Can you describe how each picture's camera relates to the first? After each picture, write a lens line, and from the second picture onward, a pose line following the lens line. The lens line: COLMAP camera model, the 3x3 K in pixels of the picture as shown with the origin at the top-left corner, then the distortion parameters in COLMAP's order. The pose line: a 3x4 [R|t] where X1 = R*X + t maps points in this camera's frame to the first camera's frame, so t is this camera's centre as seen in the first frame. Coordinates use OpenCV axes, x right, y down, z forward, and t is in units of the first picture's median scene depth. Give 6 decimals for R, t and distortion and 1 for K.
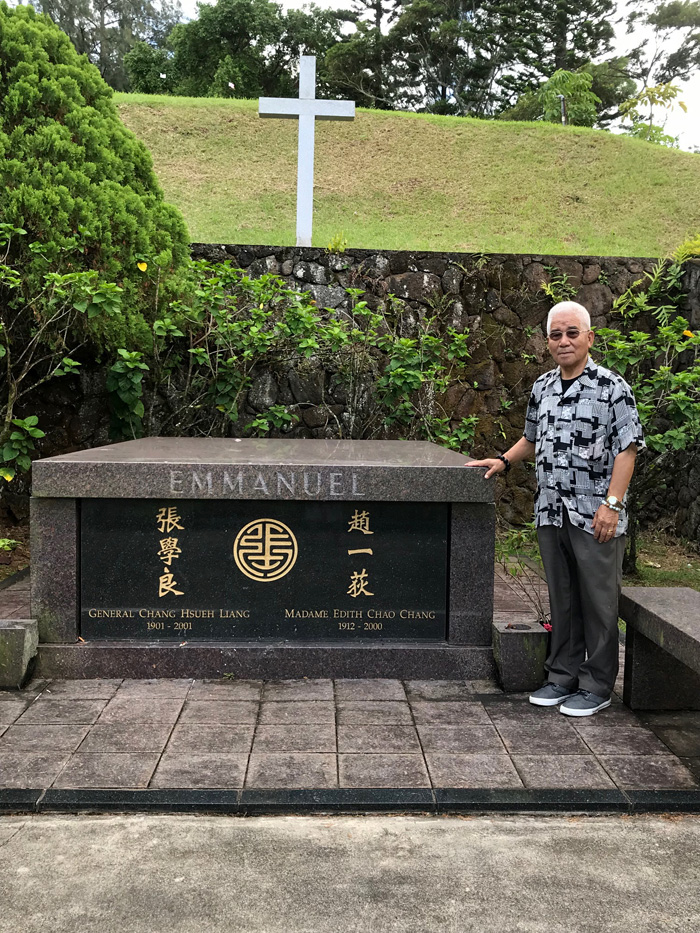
lens RADIAL K [[948.8, 0, 353.6], [0, 948.8, 460.8], [0, 0, 1]] dist [0.021419, 0.000000]
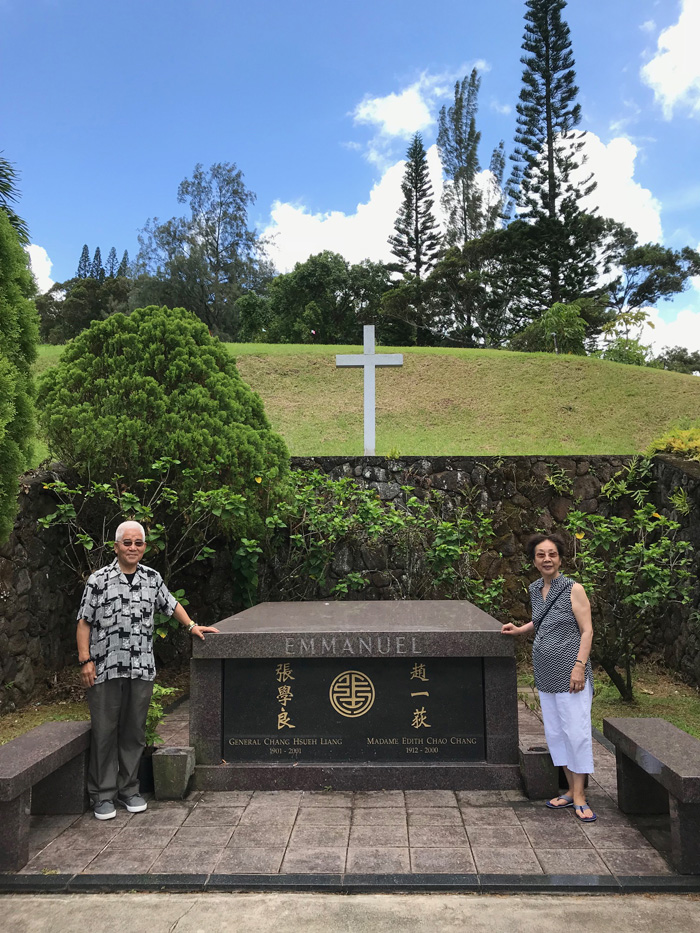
lens RADIAL K [[751.2, 0, 355.1], [0, 751.2, 467.3], [0, 0, 1]] dist [0.027446, -0.030167]
pose [[0.997092, -0.035140, -0.067620, -0.001208], [0.023153, 0.985082, -0.170520, -0.046255], [0.072603, 0.168458, 0.983031, -0.157588]]
